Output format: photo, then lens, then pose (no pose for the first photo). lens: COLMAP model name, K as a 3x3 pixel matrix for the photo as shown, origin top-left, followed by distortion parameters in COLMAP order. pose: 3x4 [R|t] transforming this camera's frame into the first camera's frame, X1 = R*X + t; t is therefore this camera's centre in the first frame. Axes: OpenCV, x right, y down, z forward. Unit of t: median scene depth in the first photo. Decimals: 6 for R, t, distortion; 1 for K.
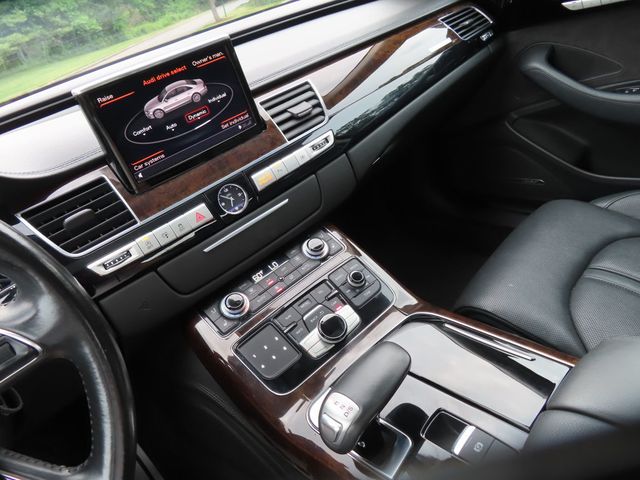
lens RADIAL K [[456.8, 0, 318.8], [0, 456.8, 239.5], [0, 0, 1]] dist [-0.011584, 0.008766]
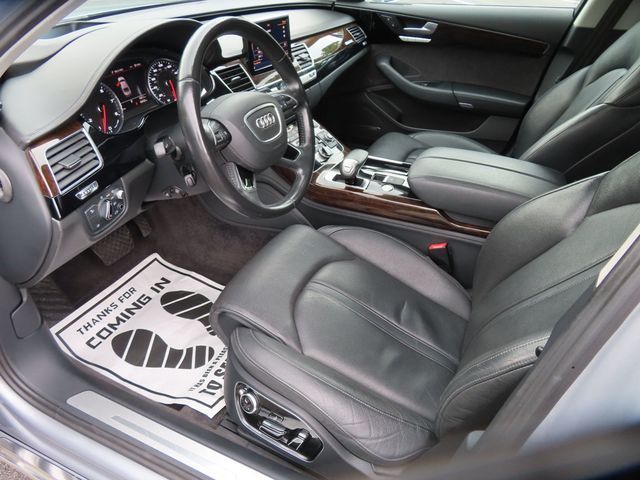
lens RADIAL K [[456.8, 0, 321.3], [0, 456.8, 237.4], [0, 0, 1]] dist [-0.011584, 0.008766]
pose [[0.895512, 0.050539, 0.442159, -0.950870], [-0.053392, 0.998556, -0.005999, 0.616546], [-0.441824, -0.018236, 0.896917, -1.032710]]
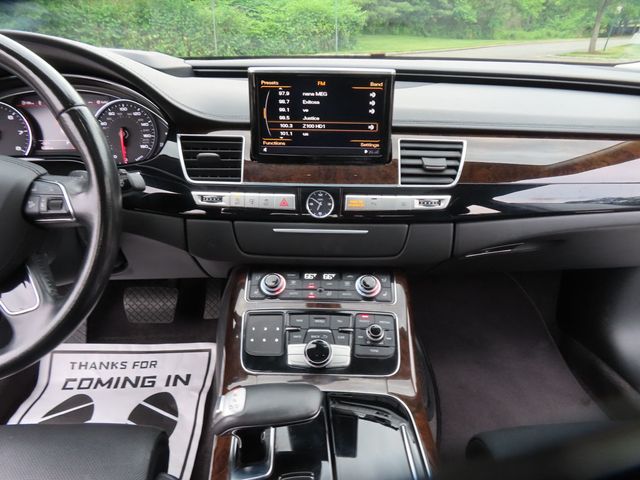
lens RADIAL K [[456.8, 0, 318.3], [0, 456.8, 240.1], [0, 0, 1]] dist [-0.011584, 0.008766]
pose [[0.715447, 0.521234, -0.465242, 0.372199], [-0.522031, 0.841381, 0.139864, -0.168541], [0.464348, 0.142805, 0.874064, 0.034408]]
